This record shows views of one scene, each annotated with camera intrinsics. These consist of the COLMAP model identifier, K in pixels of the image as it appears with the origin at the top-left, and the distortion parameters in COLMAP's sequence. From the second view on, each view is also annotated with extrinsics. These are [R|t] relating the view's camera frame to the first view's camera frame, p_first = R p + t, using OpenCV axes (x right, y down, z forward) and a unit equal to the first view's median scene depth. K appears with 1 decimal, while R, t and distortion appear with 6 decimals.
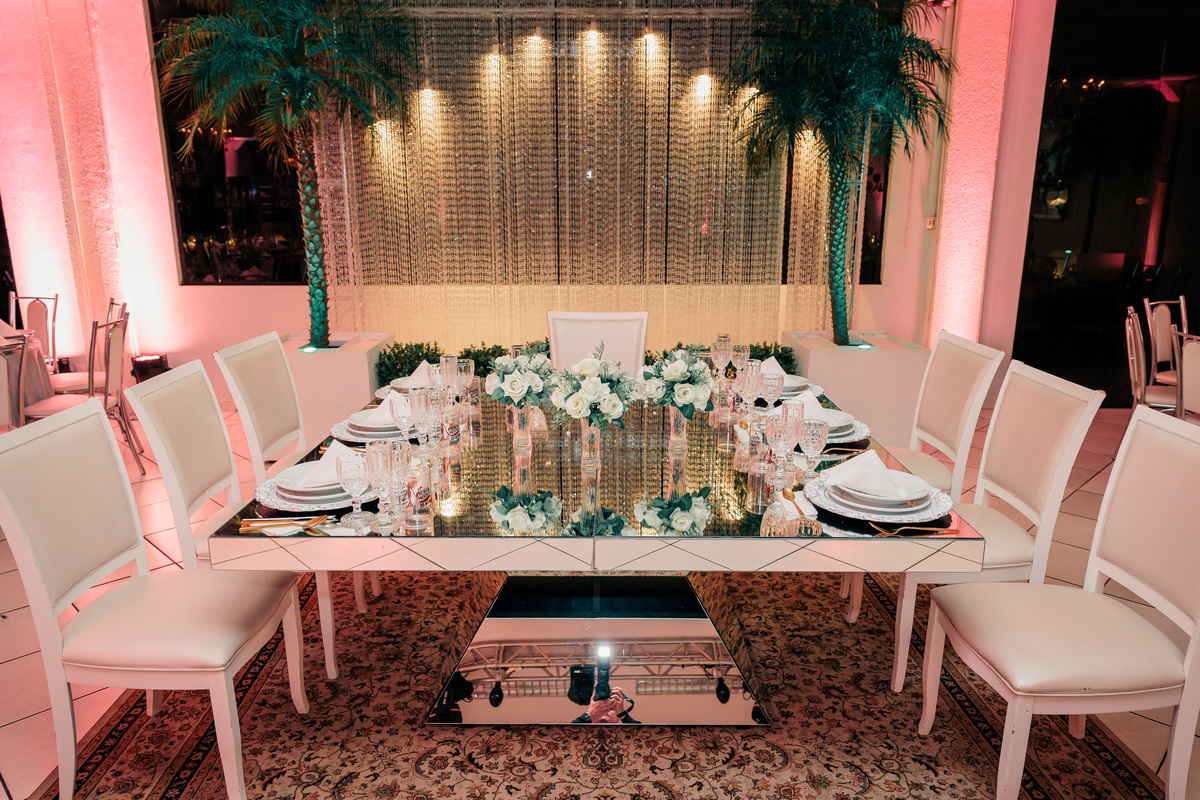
lens RADIAL K [[815.9, 0, 609.2], [0, 815.9, 402.2], [0, 0, 1]] dist [-0.013089, 0.011935]
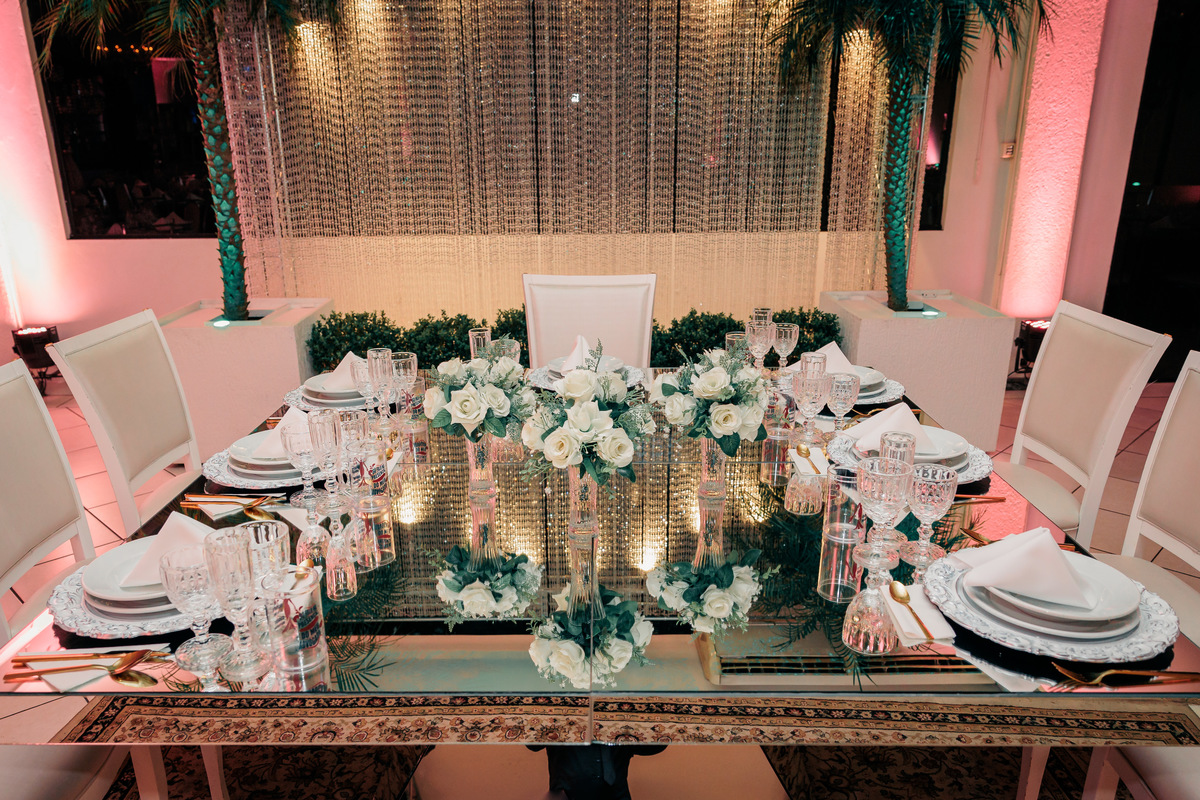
lens RADIAL K [[815.9, 0, 588.5], [0, 815.9, 402.0], [0, 0, 1]] dist [-0.013089, 0.011935]
pose [[0.999917, -0.006375, -0.011164, -0.006004], [0.007223, 0.996951, 0.077693, -0.044739], [0.010634, -0.077767, 0.996915, 0.204473]]
